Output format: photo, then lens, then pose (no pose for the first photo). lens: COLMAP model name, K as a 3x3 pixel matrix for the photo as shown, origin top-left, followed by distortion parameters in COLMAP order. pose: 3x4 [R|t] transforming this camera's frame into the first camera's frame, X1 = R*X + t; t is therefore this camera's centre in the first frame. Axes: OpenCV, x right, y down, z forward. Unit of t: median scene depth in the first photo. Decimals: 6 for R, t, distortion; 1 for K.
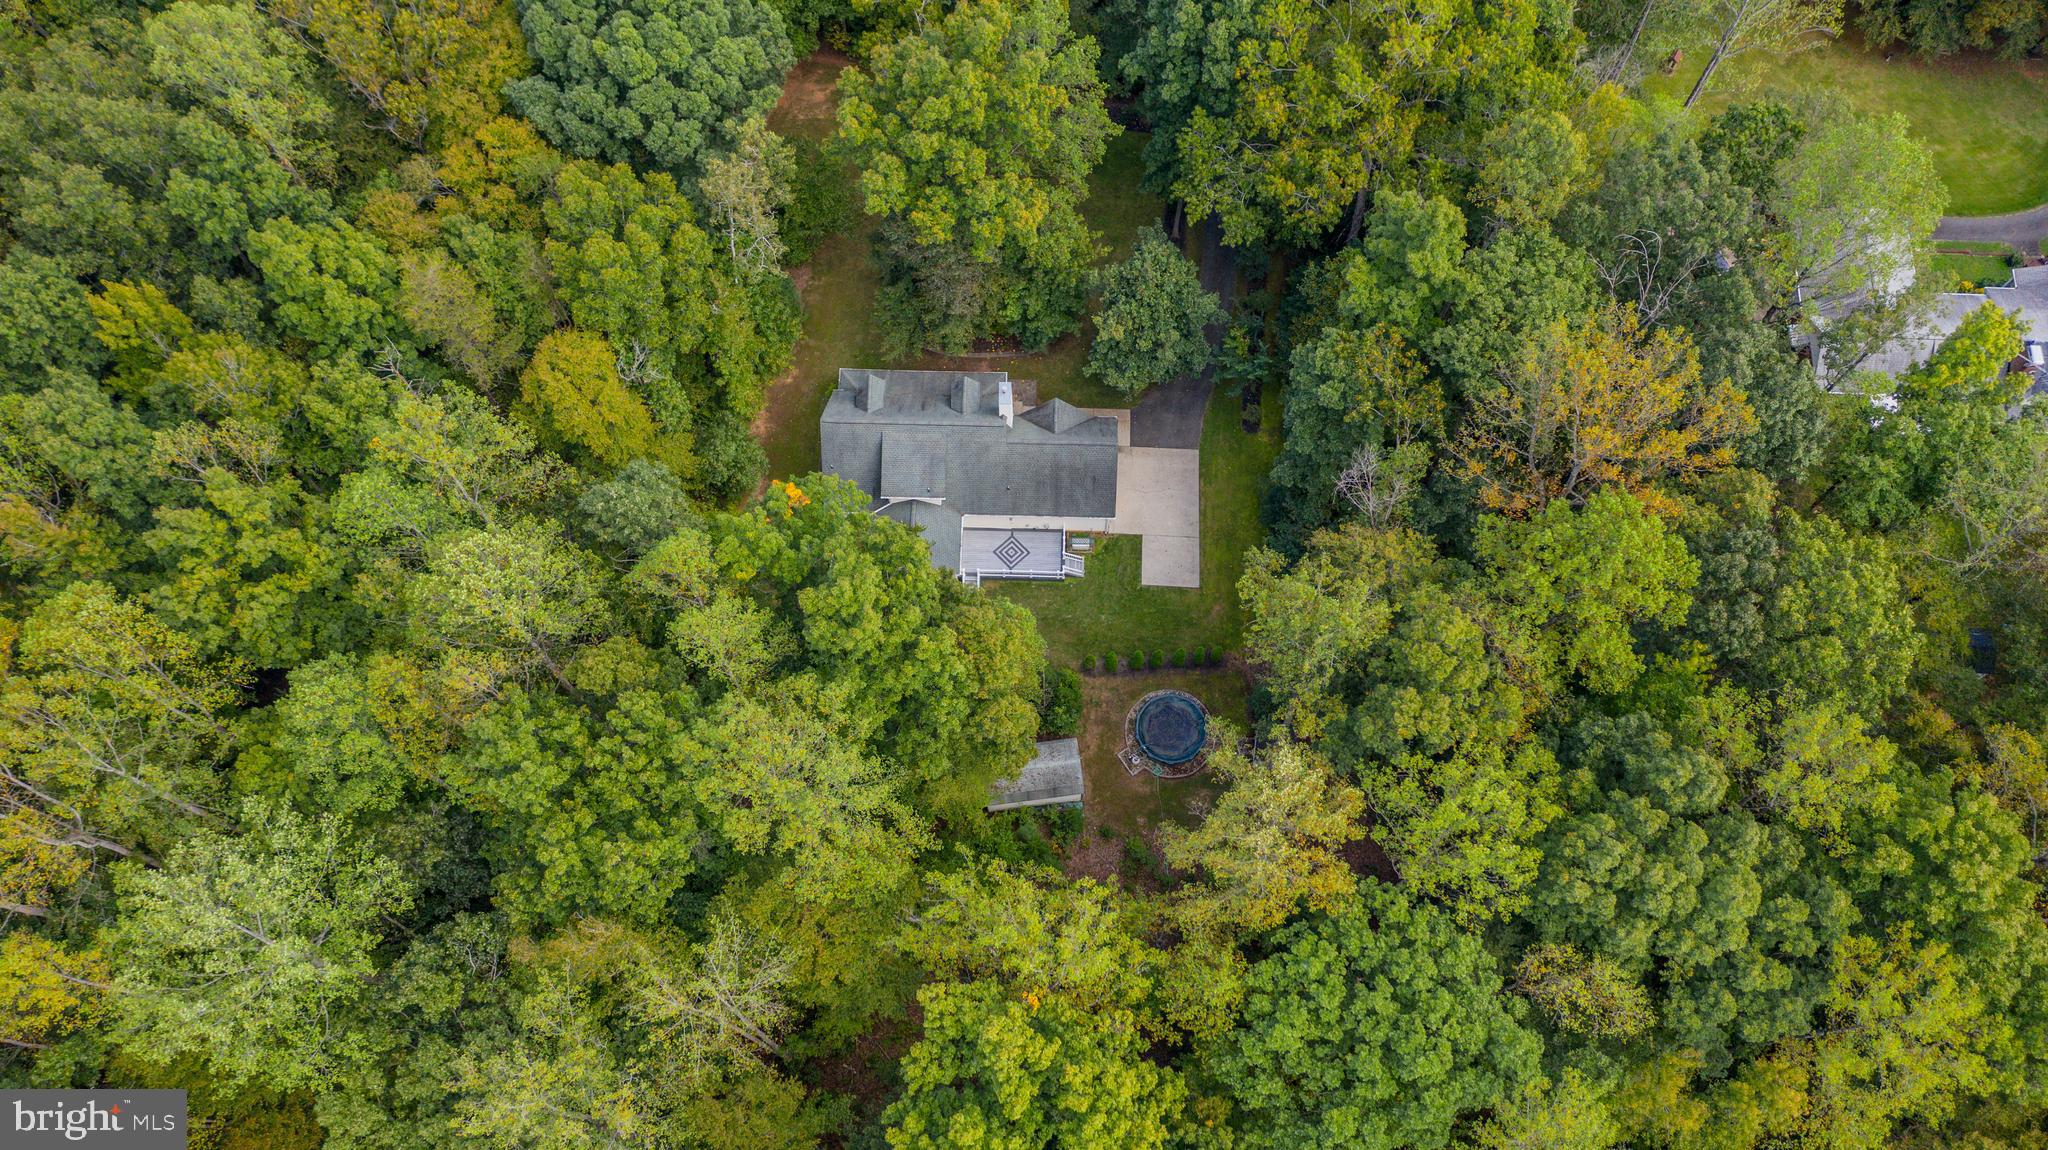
lens RADIAL K [[1681.1, 0, 1024.0], [0, 1681.1, 575.0], [0, 0, 1]] dist [0.024028, -0.000285]
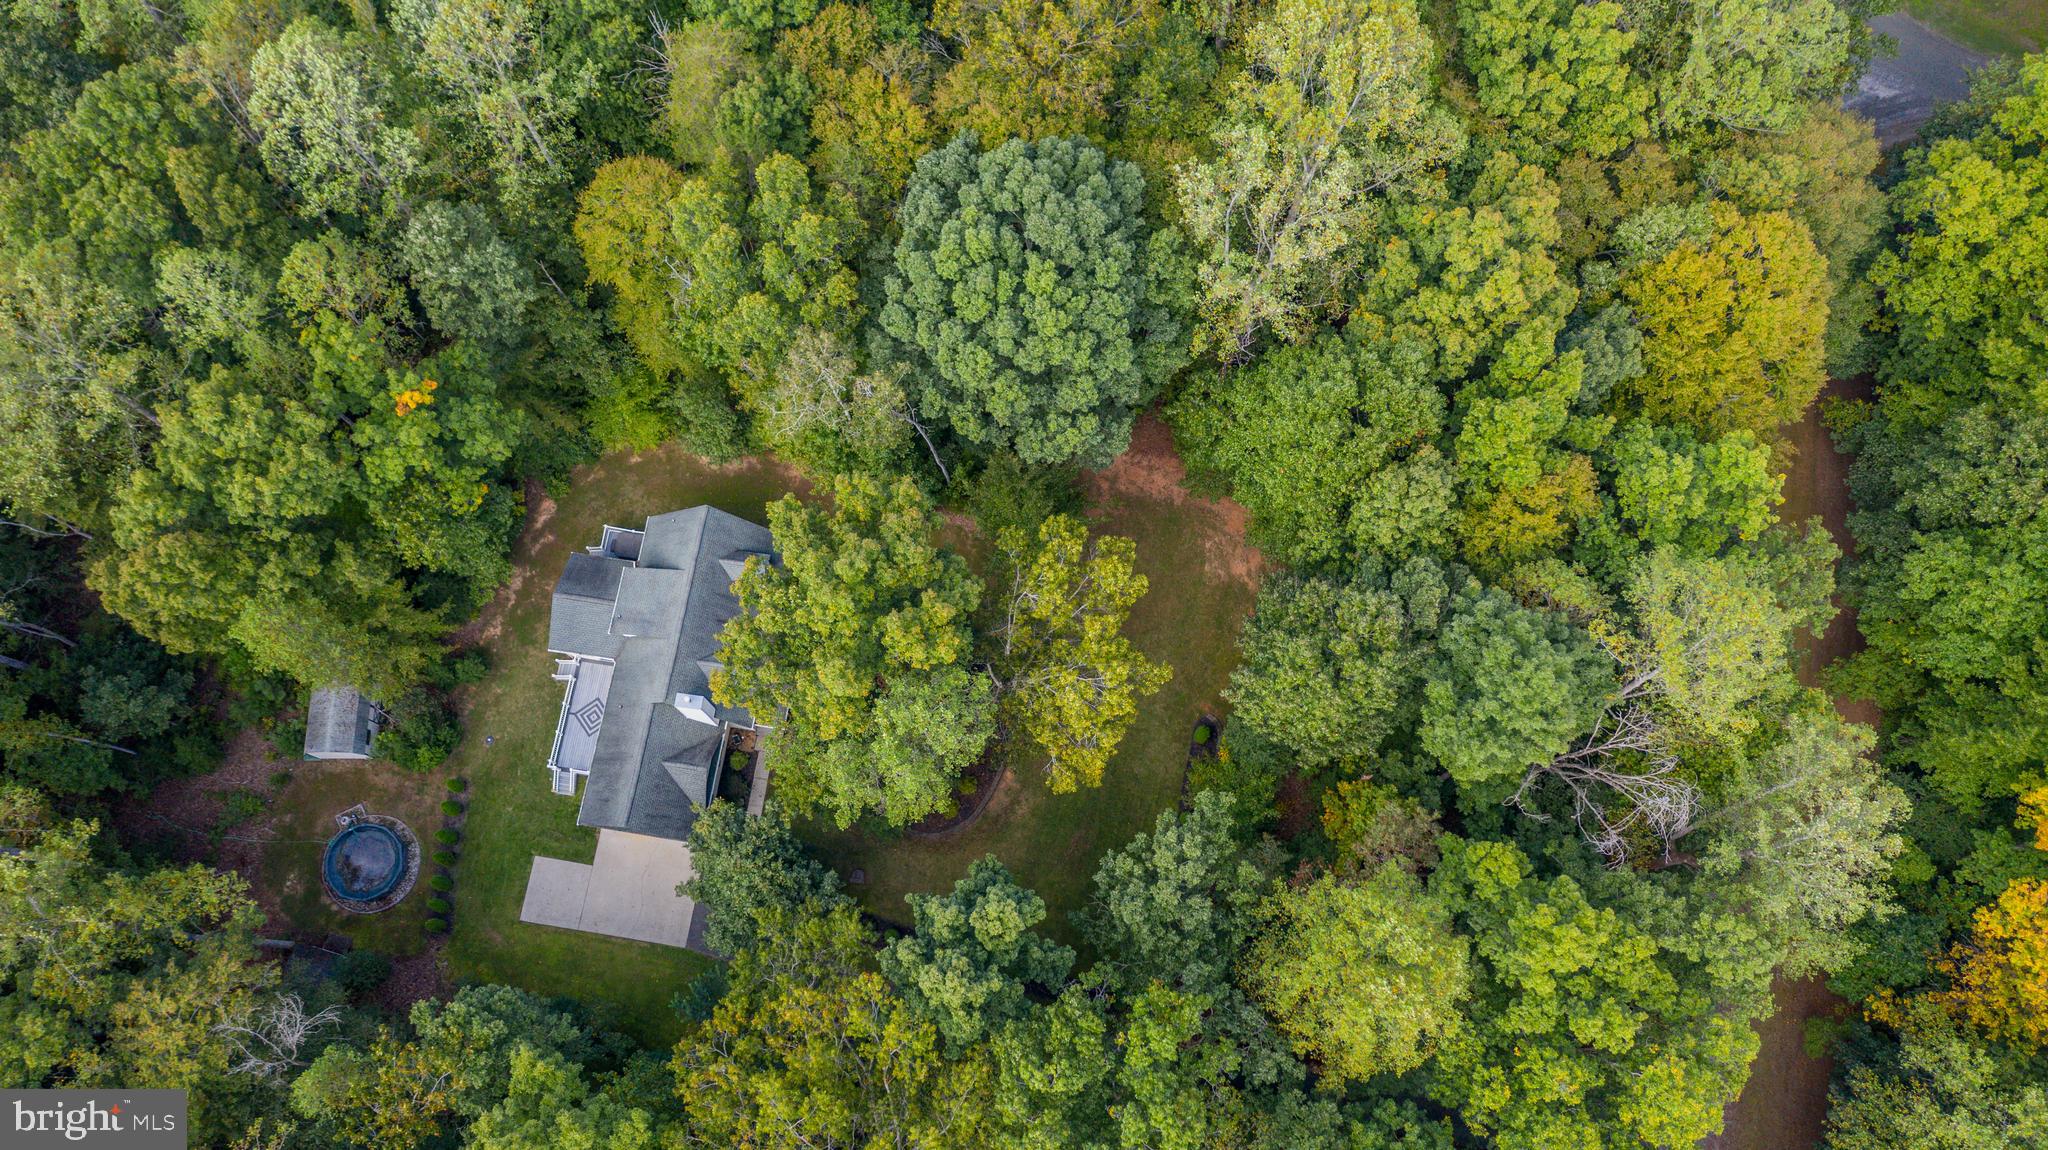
lens RADIAL K [[1754.2, 0, 1024.0], [0, 1754.2, 575.0], [0, 0, 1]] dist [-0.006653, -0.001586]
pose [[-0.120941, 0.937512, -0.326258, 0.244451], [-0.912420, 0.024464, 0.408523, -0.745837], [0.390977, 0.347092, 0.852446, 0.308493]]
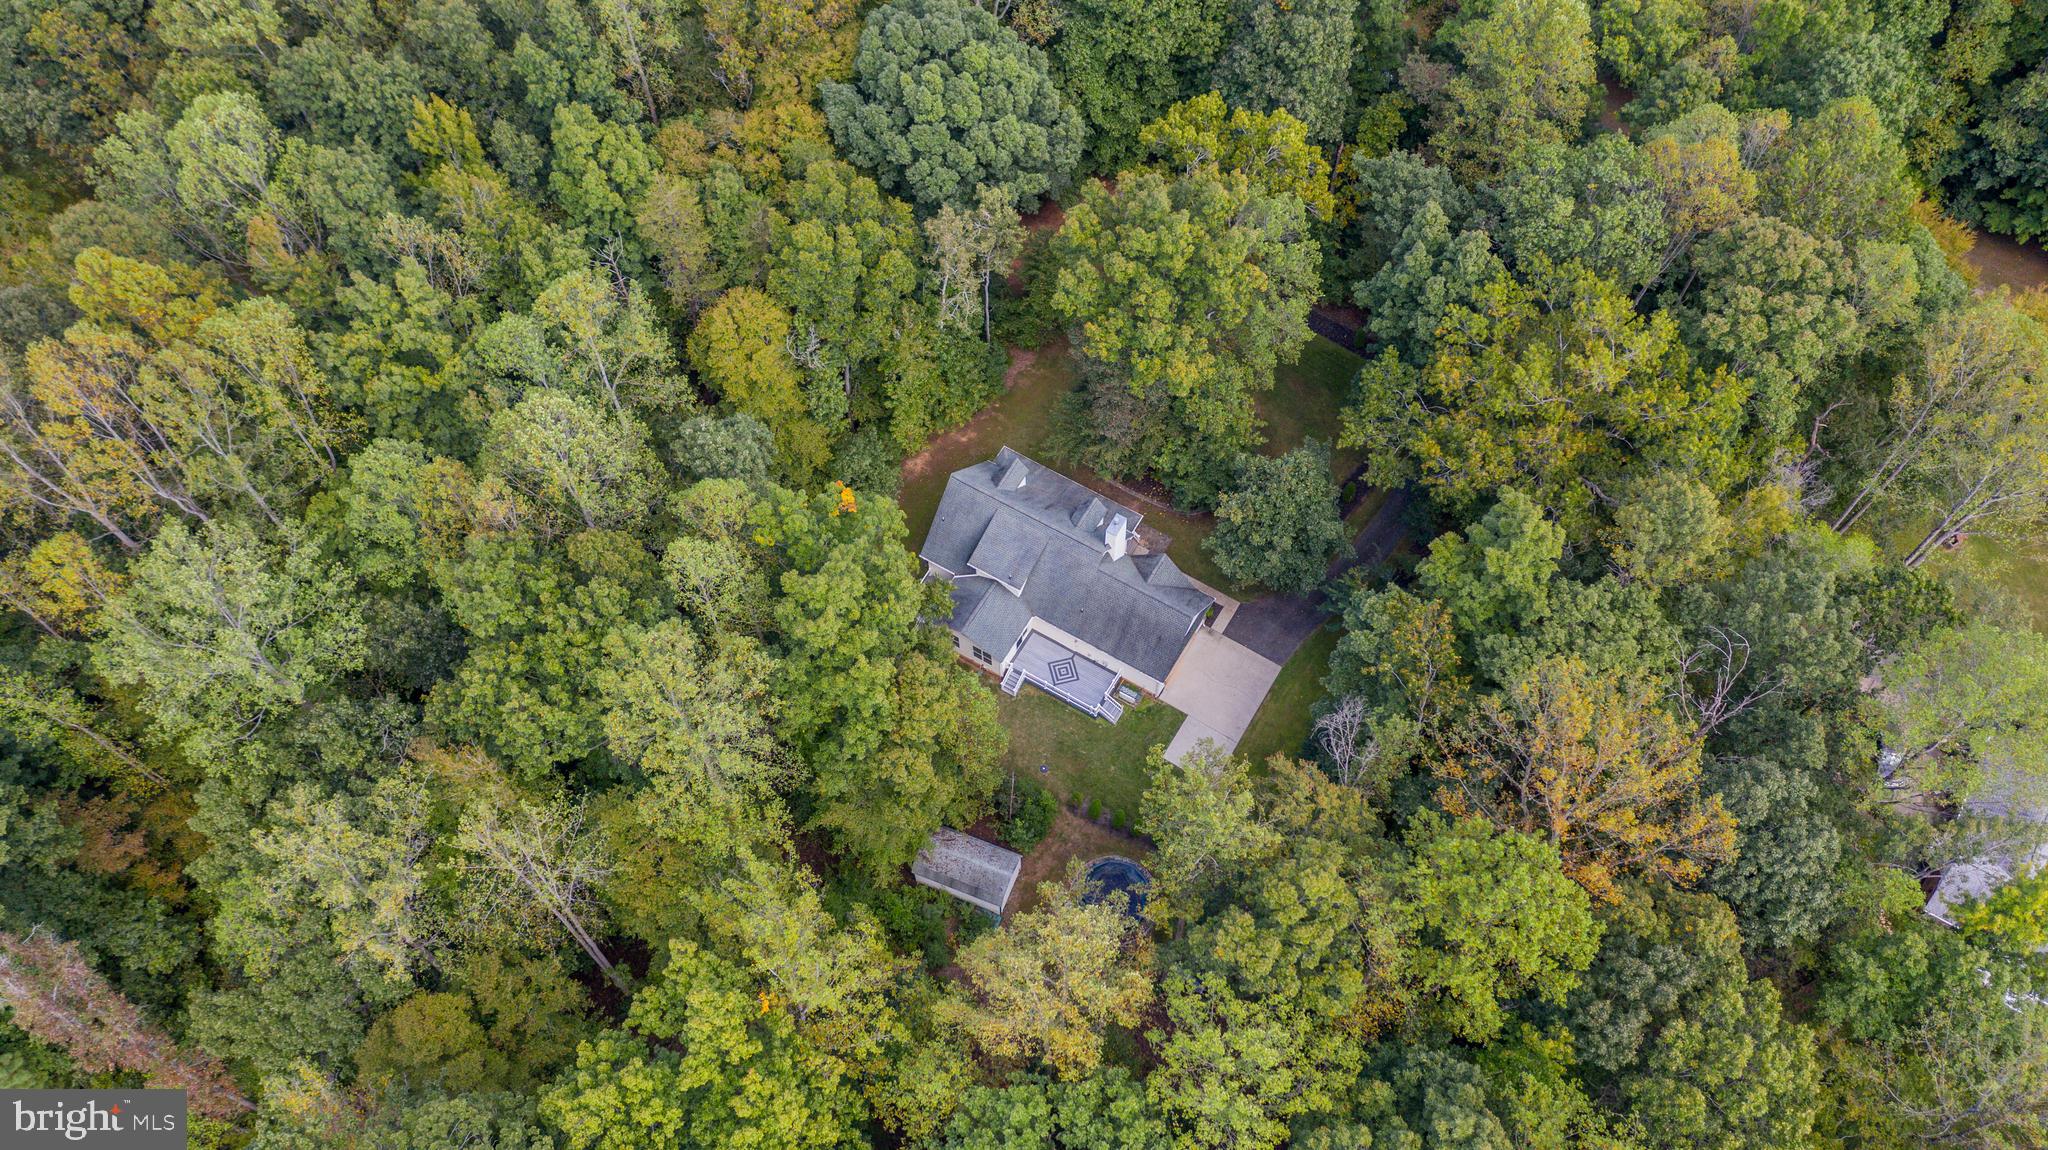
lens RADIAL K [[1681.1, 0, 1024.0], [0, 1681.1, 575.0], [0, 0, 1]] dist [0.024028, -0.000285]
pose [[0.871236, 0.429562, -0.237536, 0.226336], [-0.454495, 0.888740, -0.059793, 0.007678], [0.185423, 0.160053, 0.969537, -0.008501]]
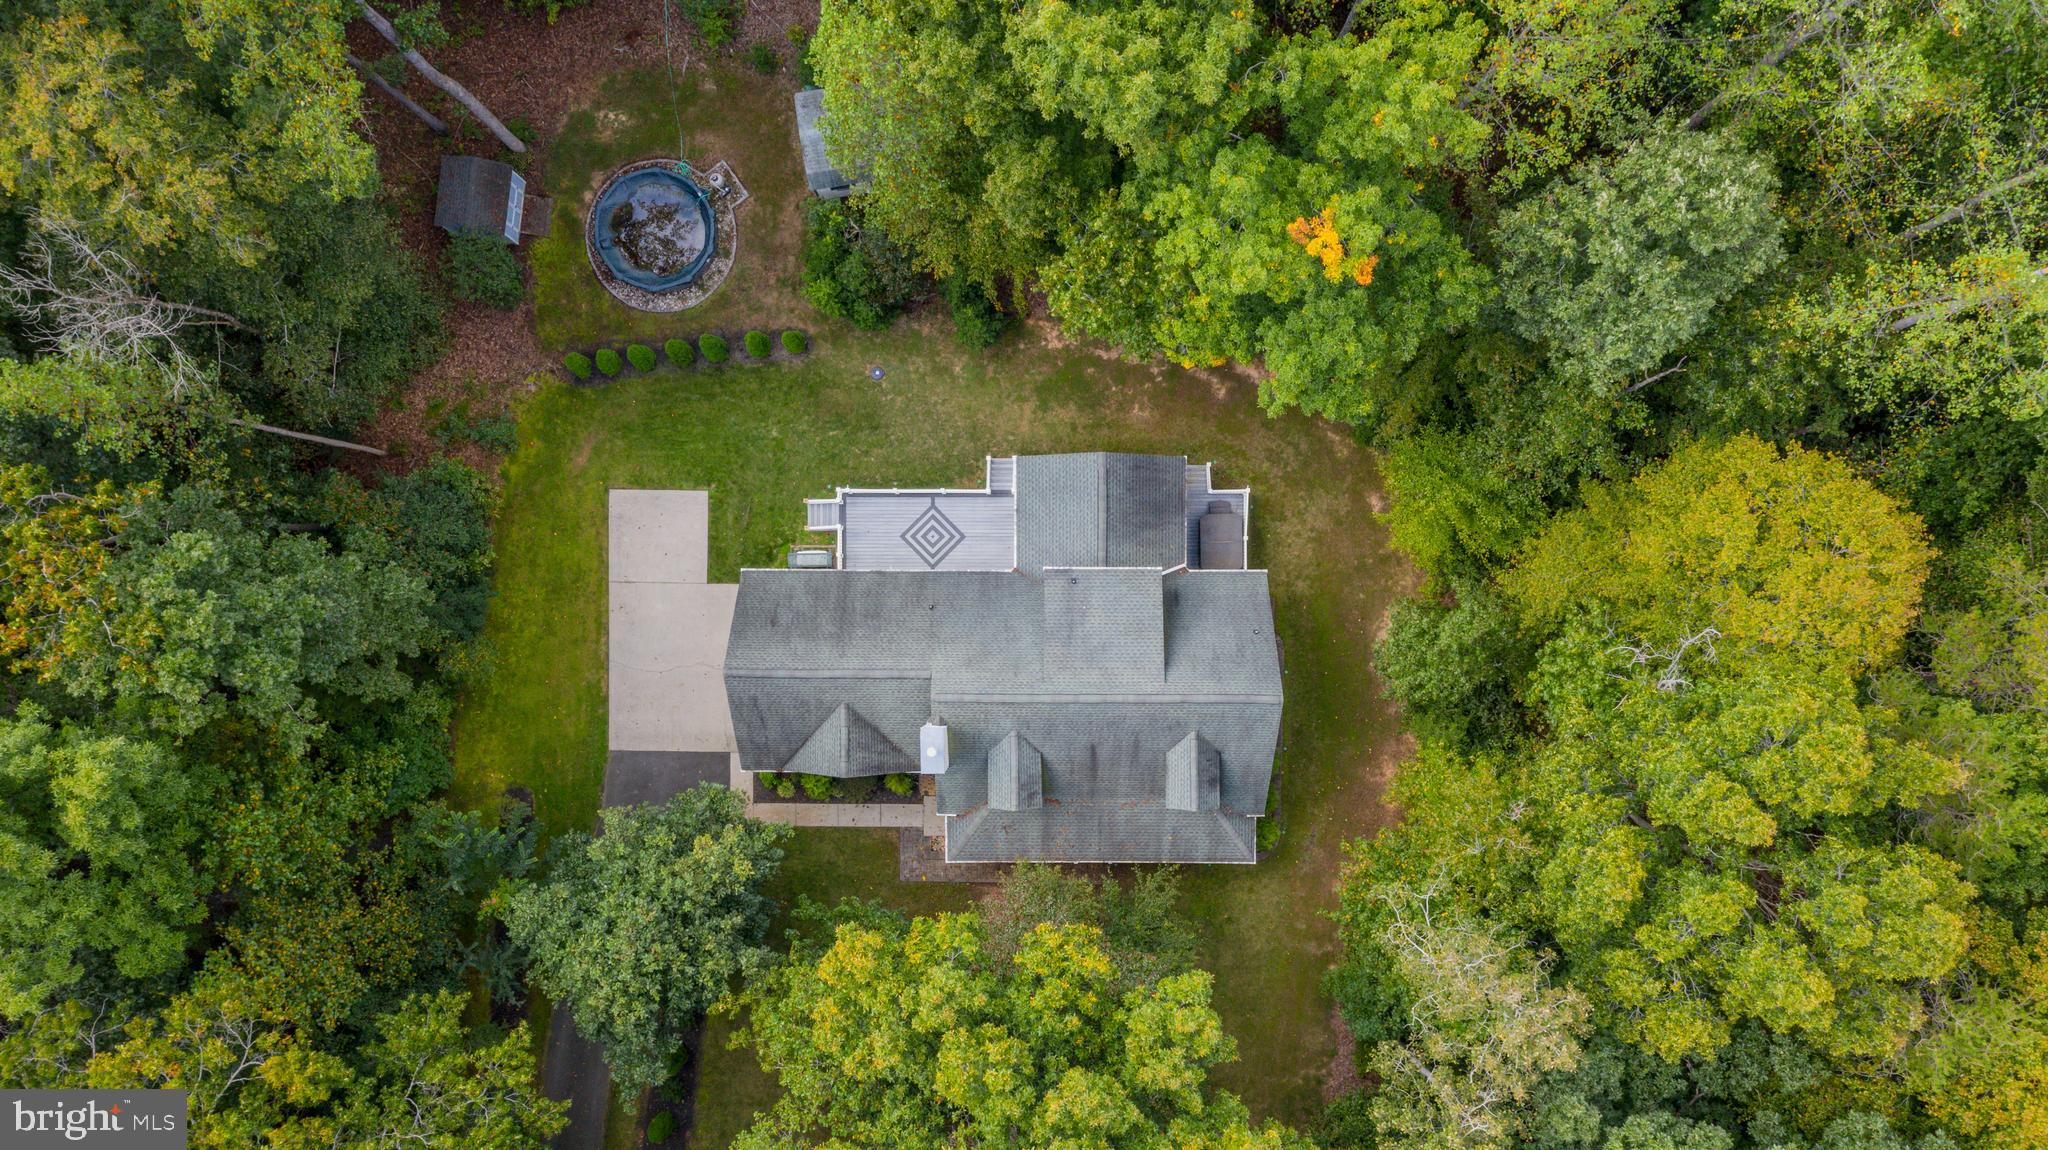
lens RADIAL K [[1681.1, 0, 1024.0], [0, 1681.1, 575.0], [0, 0, 1]] dist [0.024028, -0.000285]
pose [[-0.999436, 0.033059, 0.005843, -0.050293], [-0.029146, -0.940804, 0.337694, -0.266887], [0.016661, 0.337334, 0.941238, 0.564401]]
